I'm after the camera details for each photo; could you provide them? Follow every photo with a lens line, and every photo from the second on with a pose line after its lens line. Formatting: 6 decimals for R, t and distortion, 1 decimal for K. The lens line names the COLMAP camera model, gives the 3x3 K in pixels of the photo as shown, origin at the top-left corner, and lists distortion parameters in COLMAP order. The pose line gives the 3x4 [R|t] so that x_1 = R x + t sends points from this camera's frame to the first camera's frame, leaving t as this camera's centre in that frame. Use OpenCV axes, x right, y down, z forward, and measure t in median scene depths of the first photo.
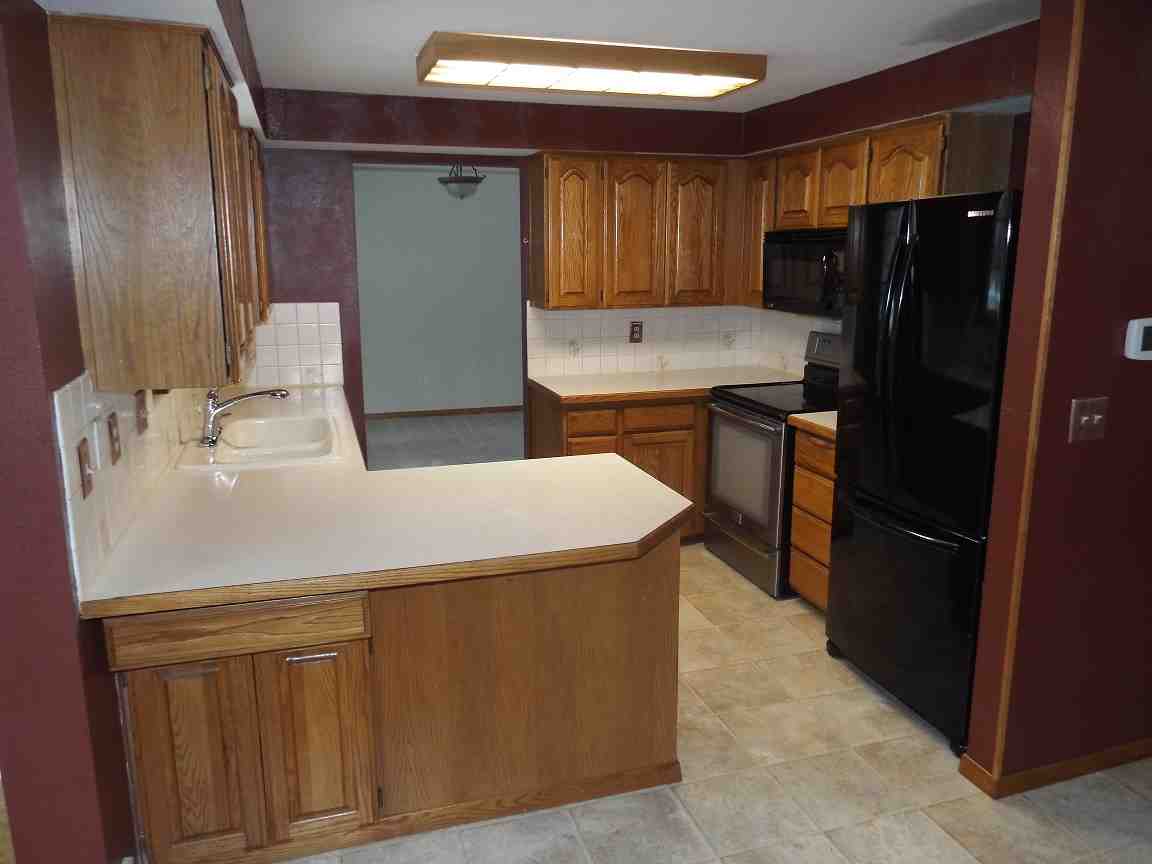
lens RADIAL K [[832.4, 0, 576.0], [0, 832.4, 432.0], [0, 0, 1]] dist [-0.032321, 0.006745]
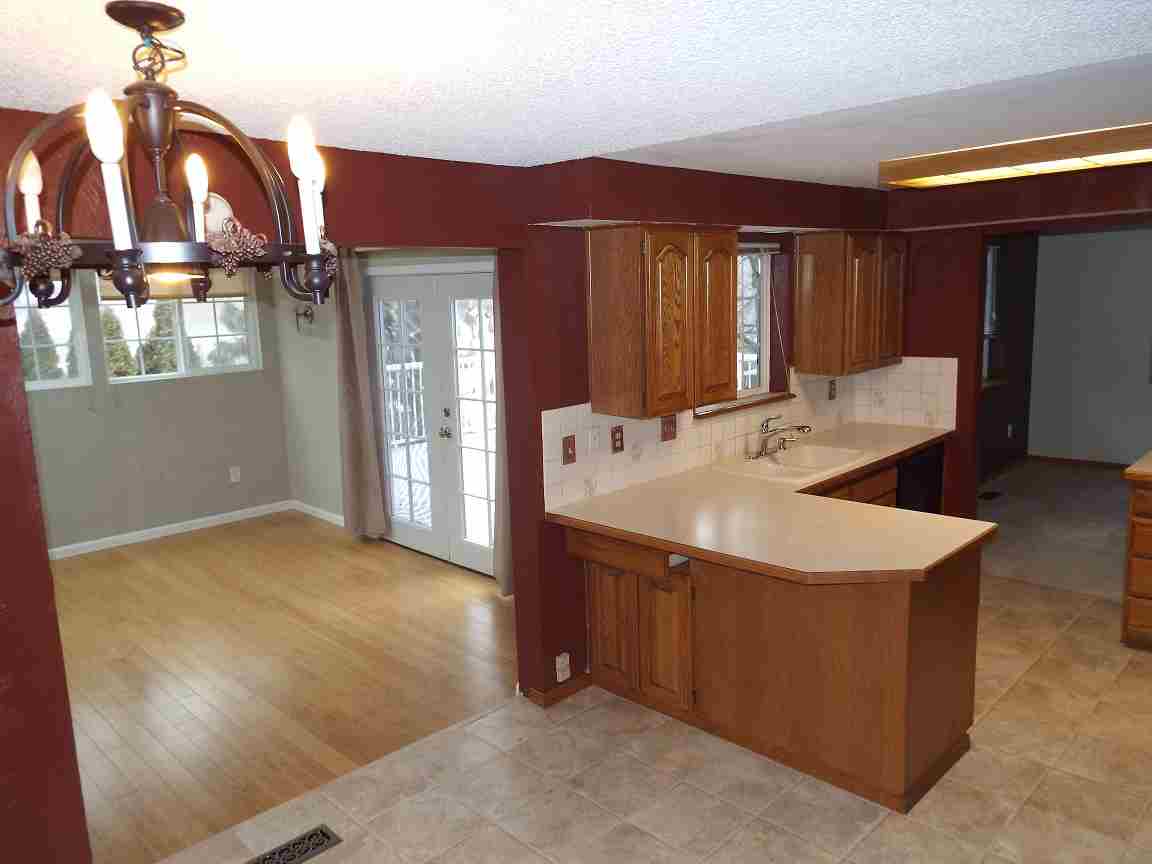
lens RADIAL K [[832.4, 0, 576.0], [0, 832.4, 432.0], [0, 0, 1]] dist [-0.032321, 0.006745]
pose [[0.451950, 0.123893, -0.883398, 0.867485], [-0.145954, 0.987233, 0.063785, -0.094669], [0.880022, 0.100108, 0.464262, 0.048026]]
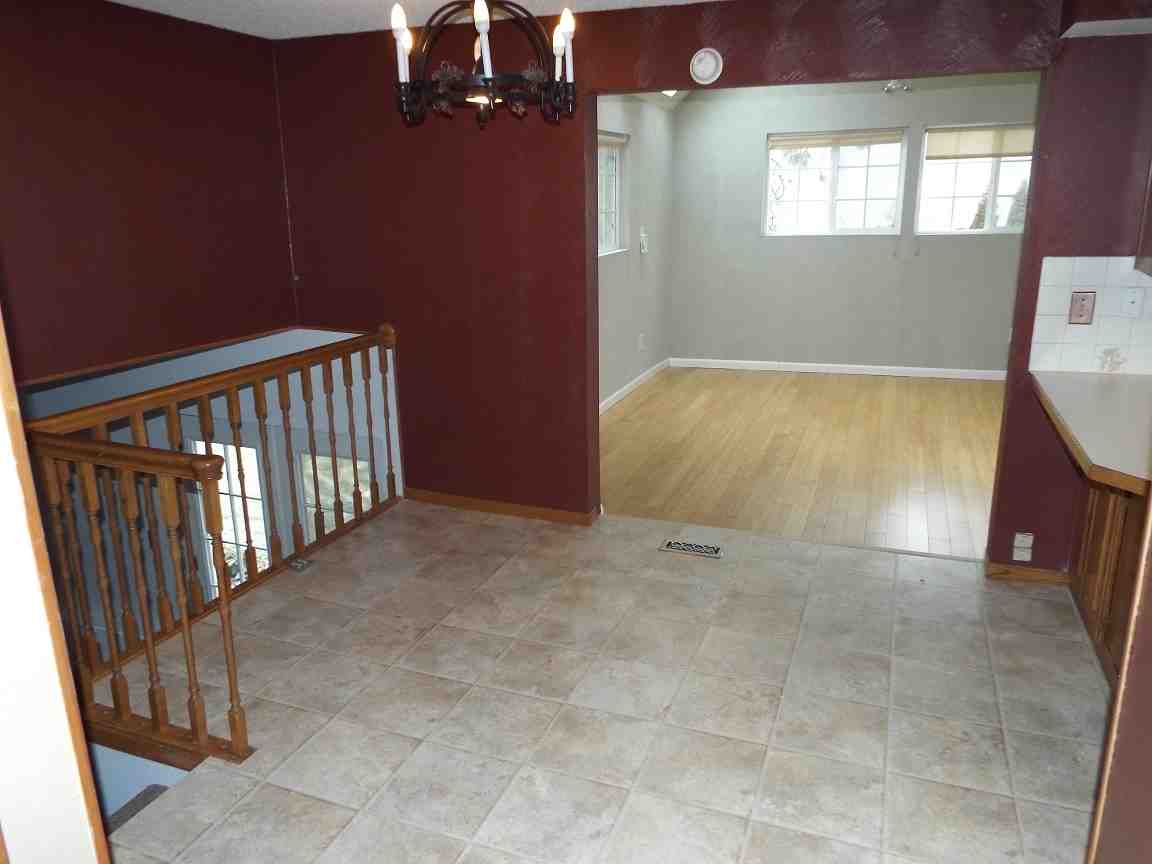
lens RADIAL K [[832.4, 0, 576.0], [0, 832.4, 432.0], [0, 0, 1]] dist [-0.032321, 0.006745]
pose [[-0.630086, 0.210124, -0.747556, 1.022036], [-0.135338, 0.918244, 0.372172, -0.155070], [0.764641, 0.335673, -0.550135, 0.884850]]
